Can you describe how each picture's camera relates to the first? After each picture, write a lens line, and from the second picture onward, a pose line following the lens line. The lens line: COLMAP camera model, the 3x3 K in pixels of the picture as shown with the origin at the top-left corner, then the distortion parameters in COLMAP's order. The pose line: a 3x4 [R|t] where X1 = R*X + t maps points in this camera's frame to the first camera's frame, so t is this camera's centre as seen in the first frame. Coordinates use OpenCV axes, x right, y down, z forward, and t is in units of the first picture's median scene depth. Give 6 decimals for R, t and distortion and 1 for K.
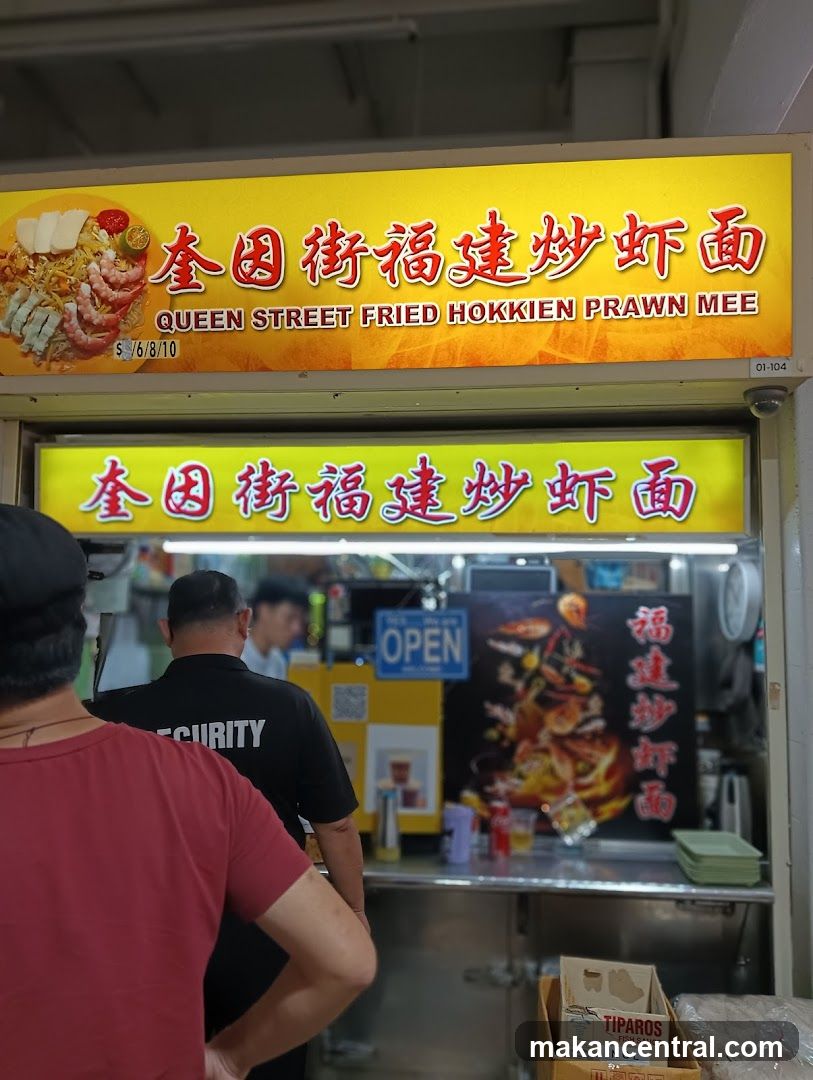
lens RADIAL K [[870.3, 0, 406.5], [0, 870.3, 540.0], [0, 0, 1]] dist [0.062287, -0.191605]
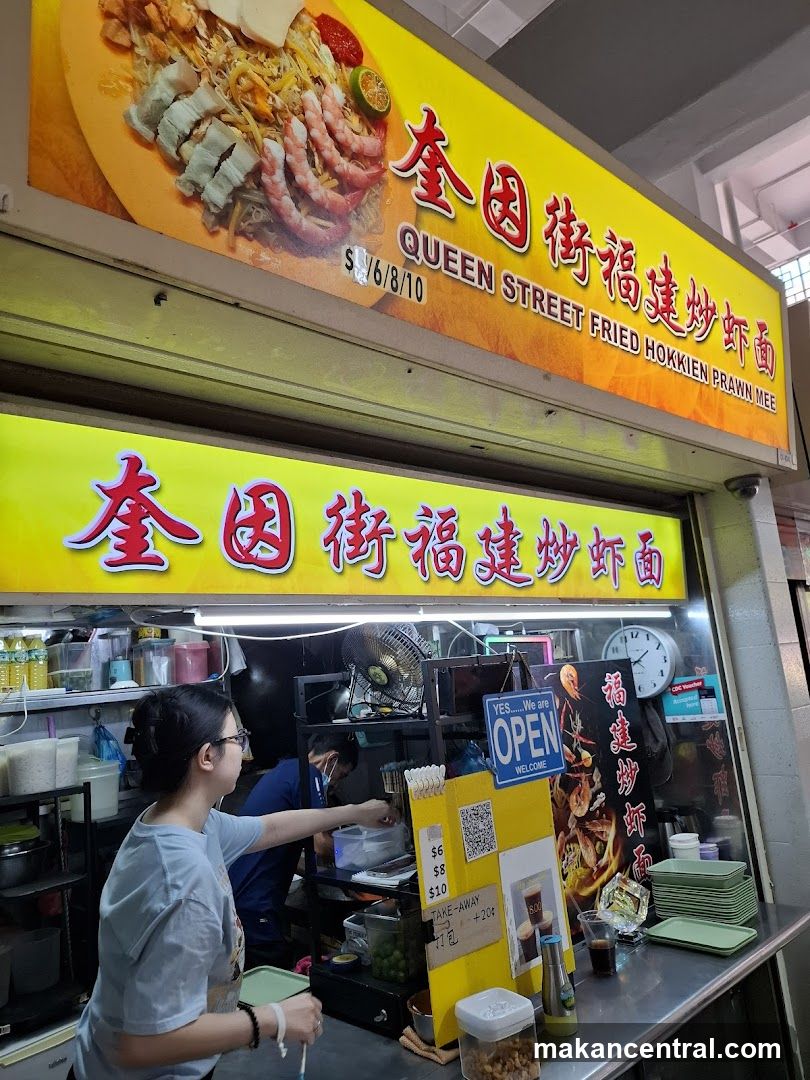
lens RADIAL K [[775.7, 0, 405.0], [0, 775.7, 540.0], [0, 0, 1]] dist [0.033112, -0.057927]
pose [[0.636019, 0.065312, 0.768905, -0.680546], [0.030168, 0.993546, -0.109348, 0.016669], [-0.771084, 0.092744, 0.629943, 0.676448]]
